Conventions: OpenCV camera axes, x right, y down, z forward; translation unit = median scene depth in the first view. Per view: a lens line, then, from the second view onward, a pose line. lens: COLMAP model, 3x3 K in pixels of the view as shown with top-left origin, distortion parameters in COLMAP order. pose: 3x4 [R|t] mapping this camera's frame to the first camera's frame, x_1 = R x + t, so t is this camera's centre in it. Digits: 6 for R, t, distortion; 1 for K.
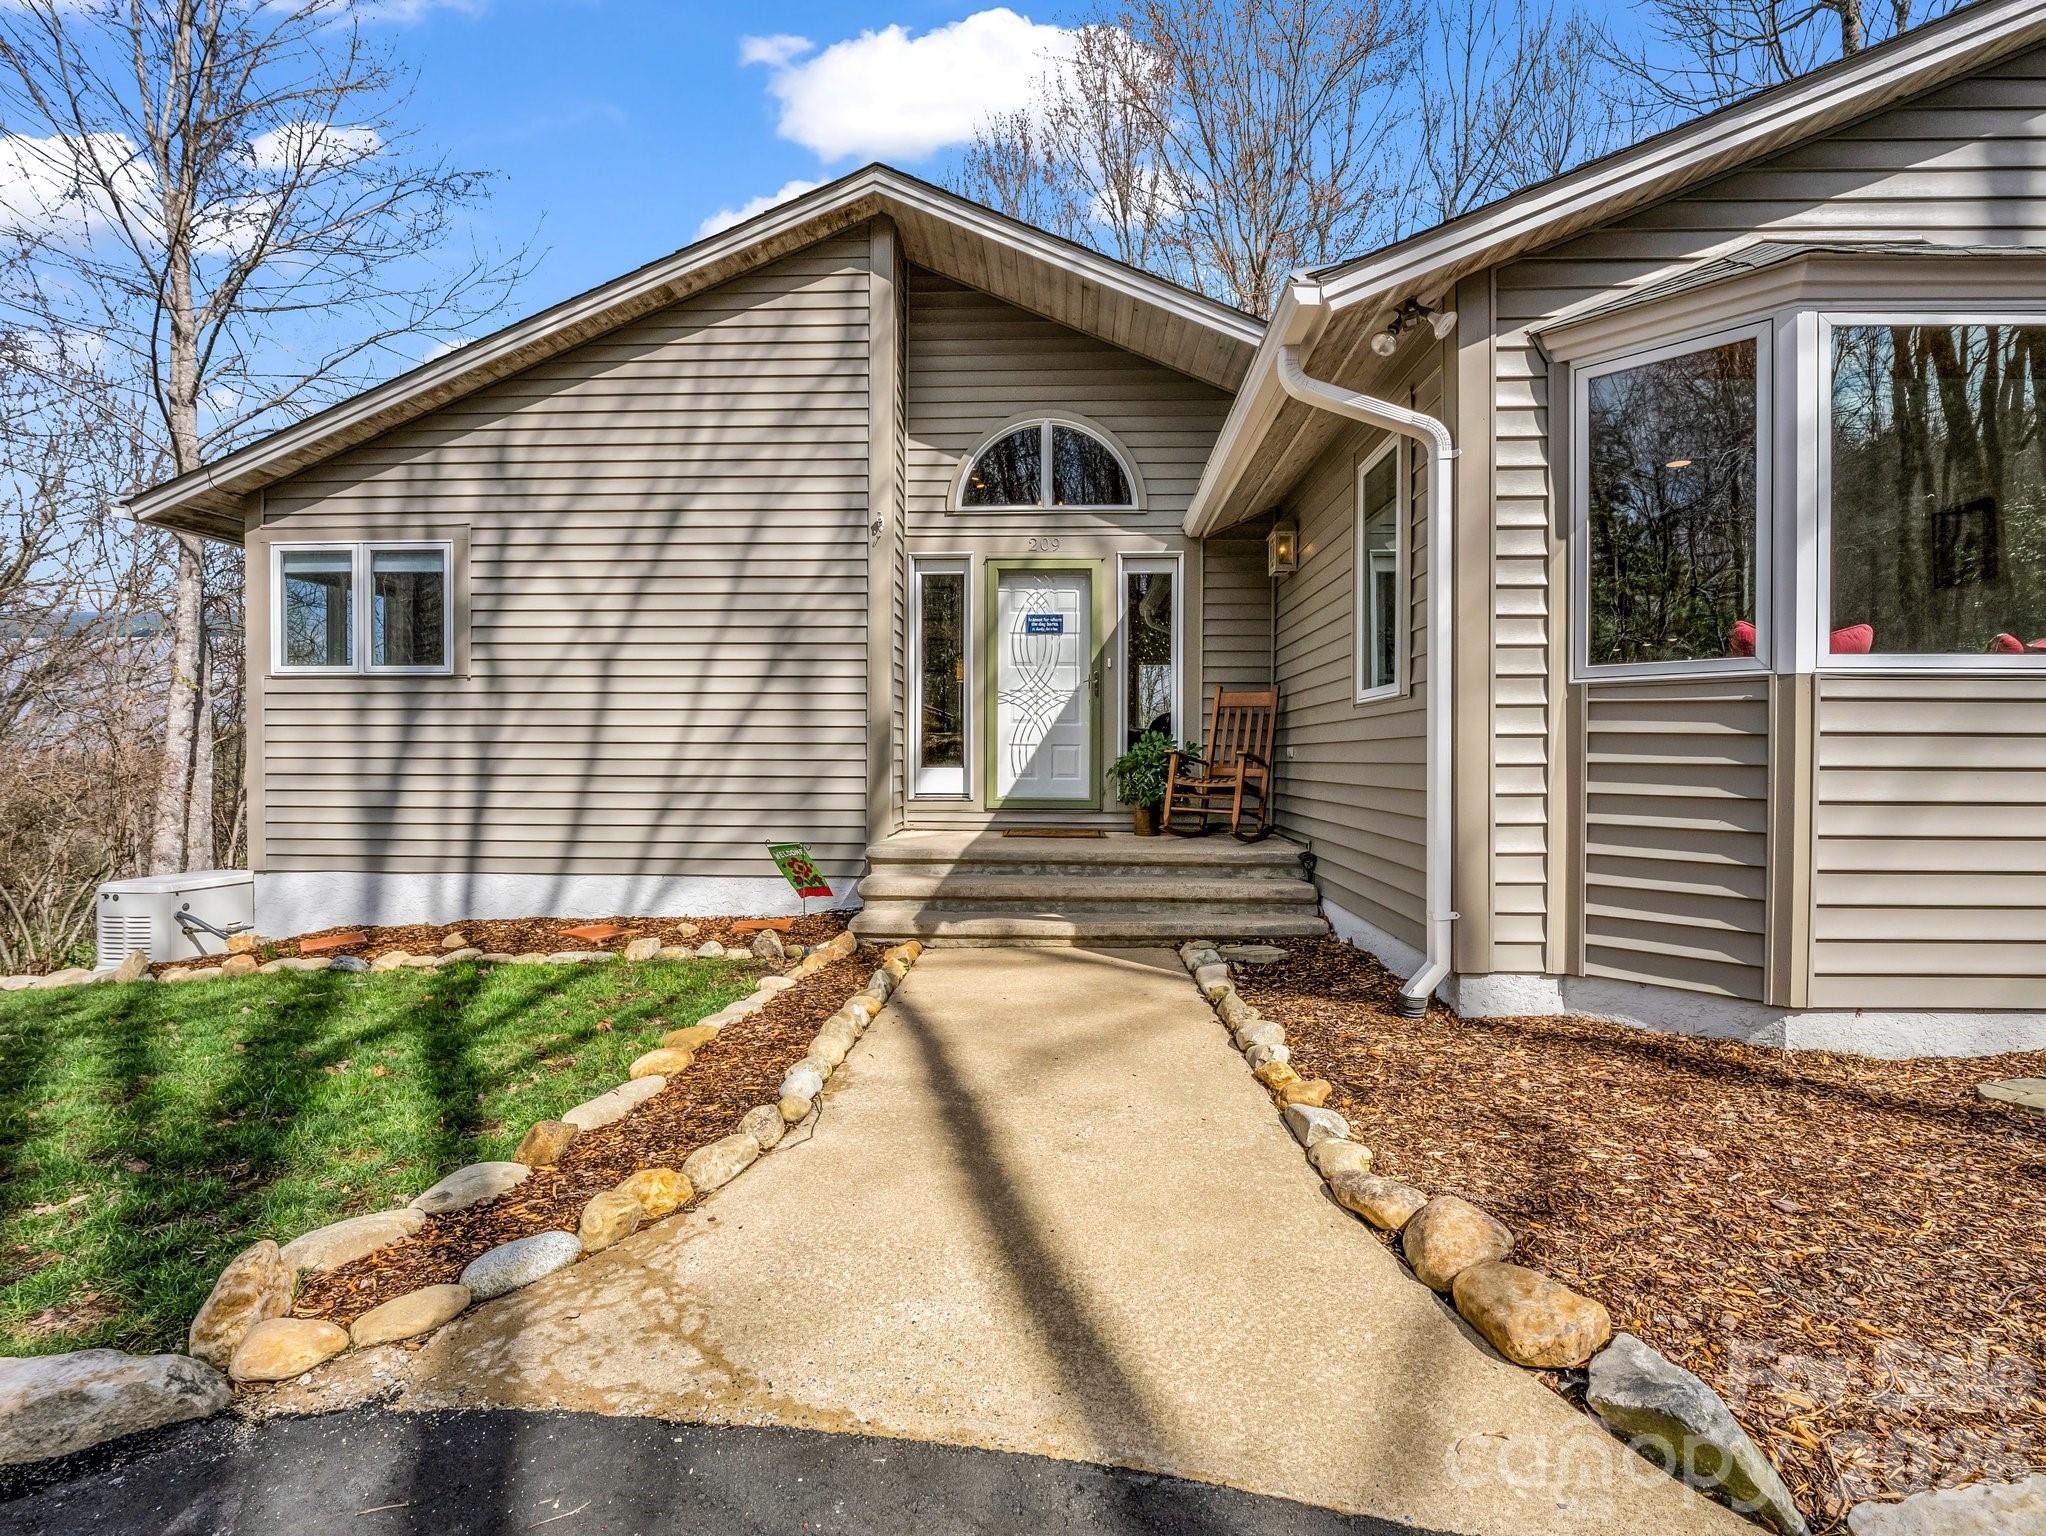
lens RADIAL K [[995.8, 0, 1023.0], [0, 995.8, 768.0], [0, 0, 1]] dist [-0.015777, -0.000360]
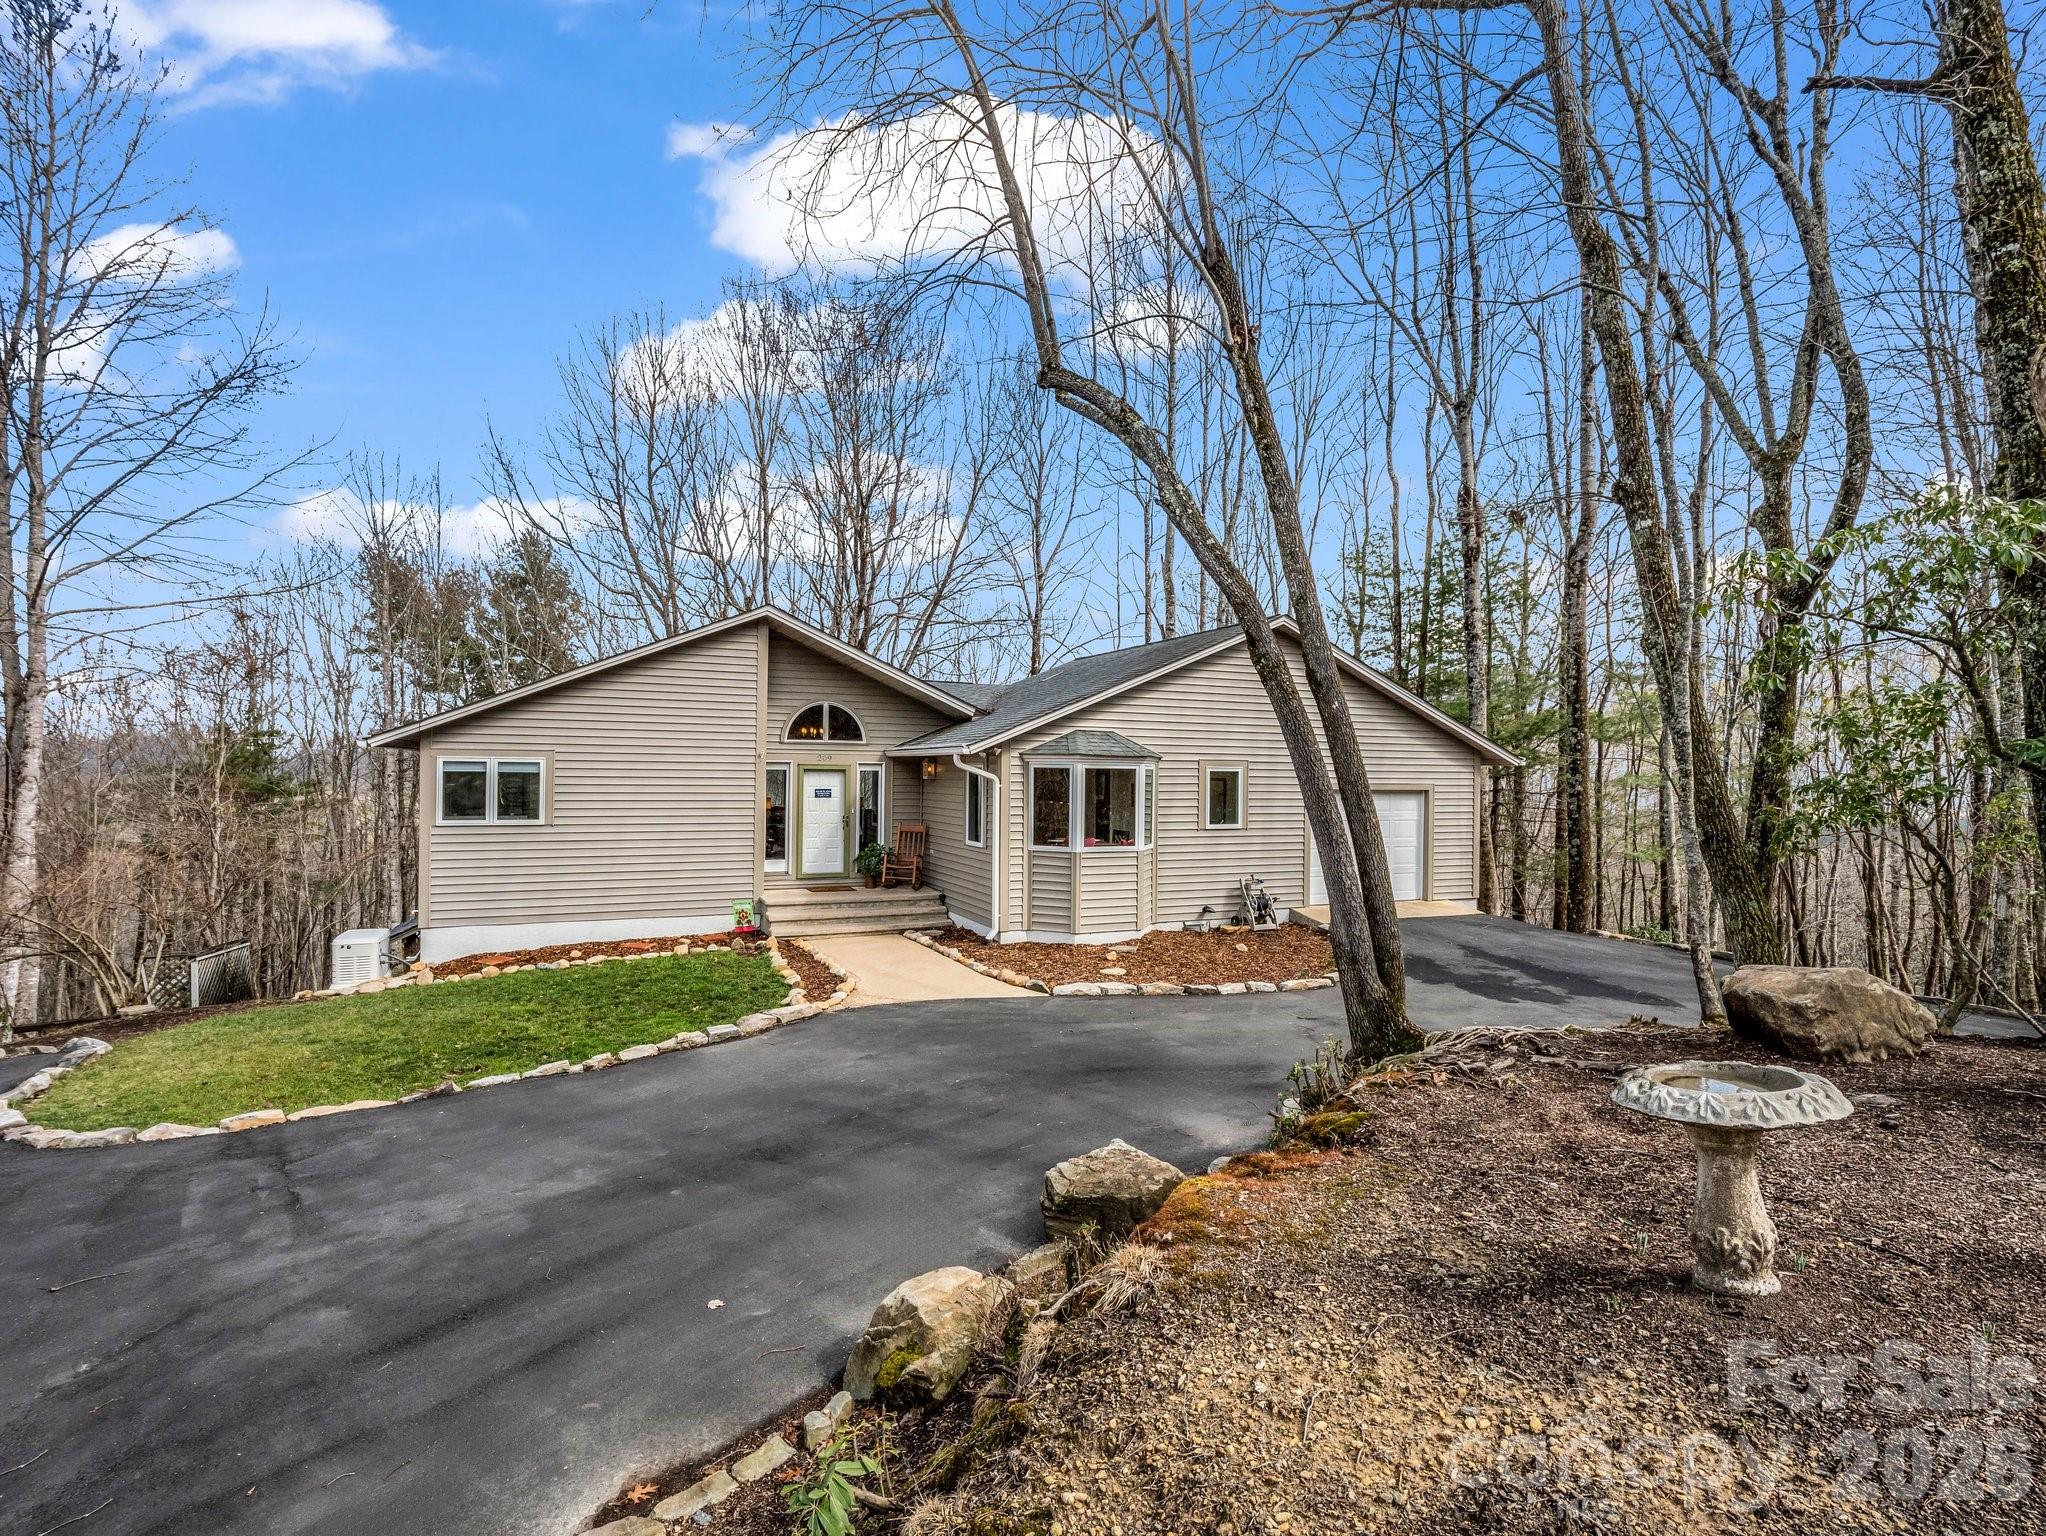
lens RADIAL K [[968.9, 0, 1021.8], [0, 968.9, 756.3], [0, 0, 1]] dist [-0.014522, -0.000600]
pose [[0.893288, 0.014371, 0.449255, -0.588929], [-0.004543, 0.999726, -0.022946, -0.190955], [-0.449462, 0.018456, 0.893109, -1.192830]]
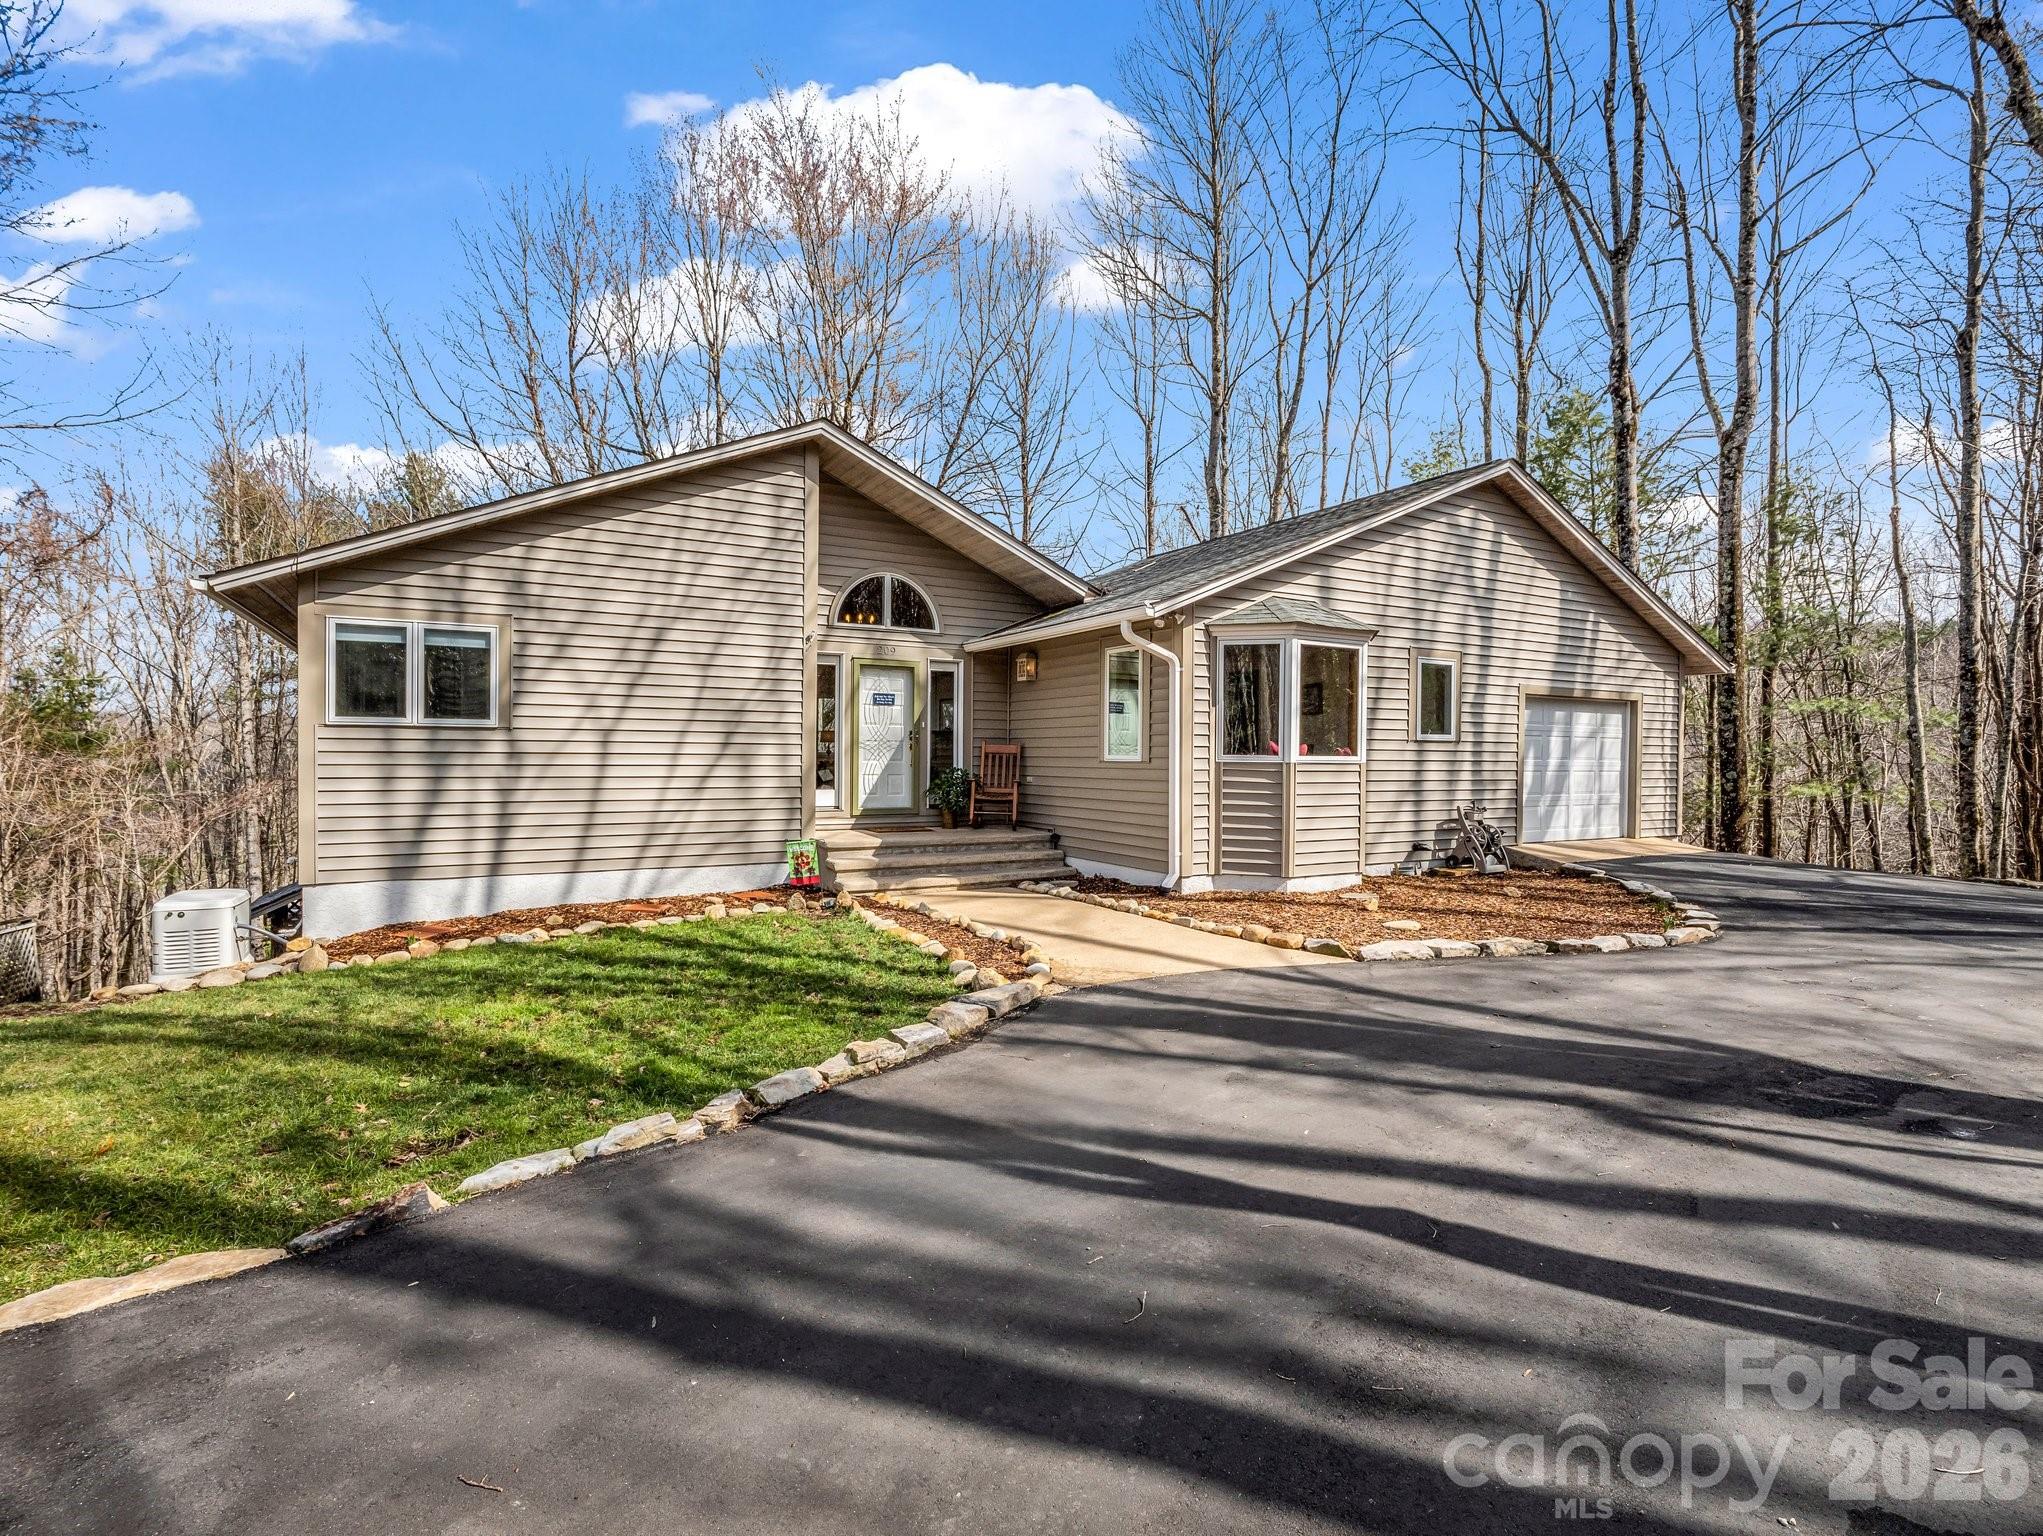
lens RADIAL K [[967.5, 0, 1020.3], [0, 967.5, 756.3], [0, 0, 1]] dist [-0.014522, -0.000600]
pose [[0.843781, 0.002652, 0.536680, -0.675494], [0.000379, 0.999985, -0.005537, -0.046872], [-0.536687, 0.004876, 0.843767, -0.466777]]
